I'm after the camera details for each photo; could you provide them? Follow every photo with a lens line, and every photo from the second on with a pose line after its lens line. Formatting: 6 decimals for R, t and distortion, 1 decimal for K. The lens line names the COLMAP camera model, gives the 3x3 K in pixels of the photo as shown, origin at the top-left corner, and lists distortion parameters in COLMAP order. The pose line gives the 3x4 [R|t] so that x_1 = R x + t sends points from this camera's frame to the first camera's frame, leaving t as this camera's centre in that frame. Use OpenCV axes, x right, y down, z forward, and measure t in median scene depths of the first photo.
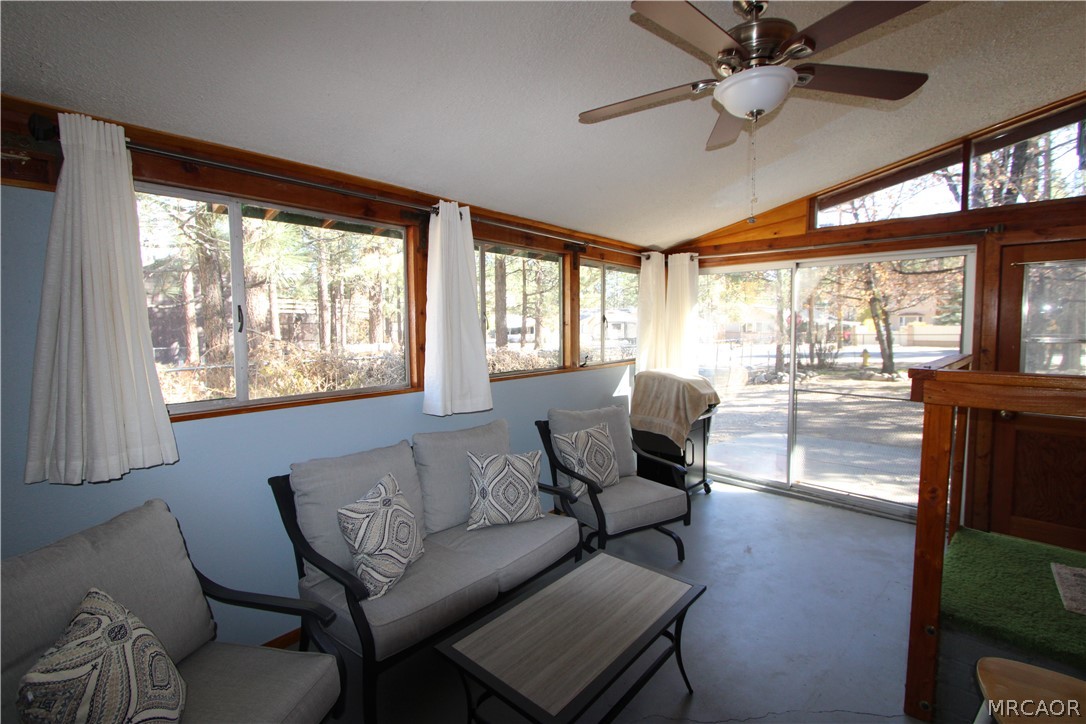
lens RADIAL K [[496.8, 0, 541.8], [0, 496.8, 359.4], [0, 0, 1]] dist [-0.017869, 0.002269]
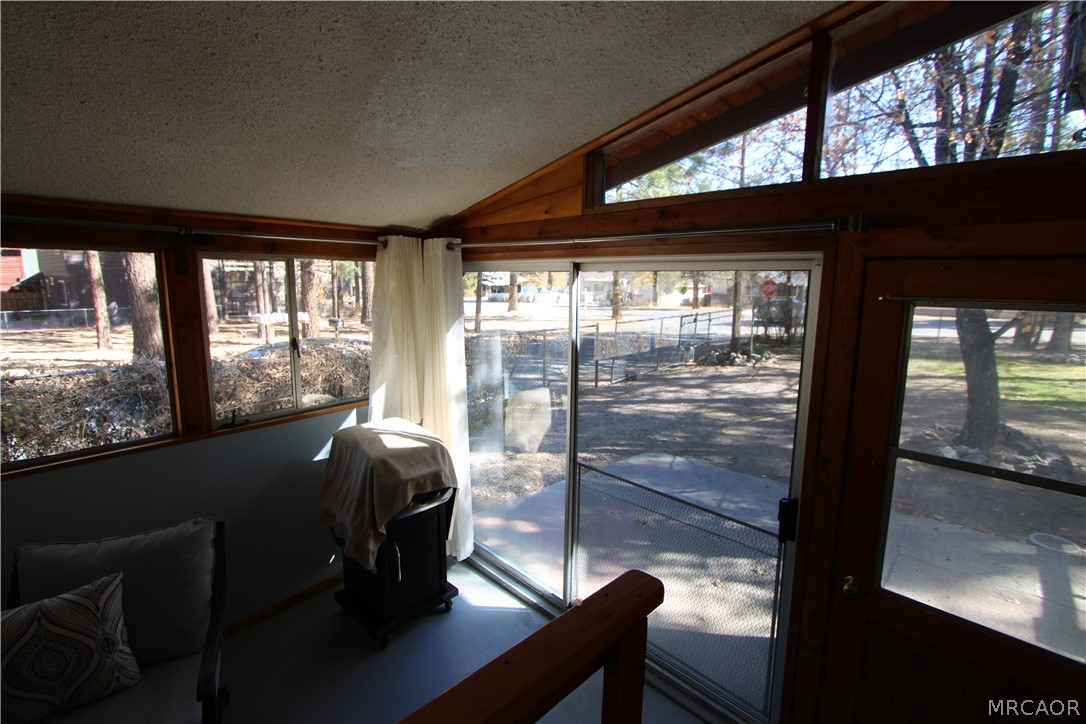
lens RADIAL K [[496.8, 0, 540.5], [0, 496.8, 360.2], [0, 0, 1]] dist [-0.017869, 0.002269]
pose [[0.999894, 0.013611, 0.005250, 0.419149], [-0.014022, 0.995993, 0.088324, -0.115290], [-0.004026, -0.088388, 0.996078, 0.342430]]
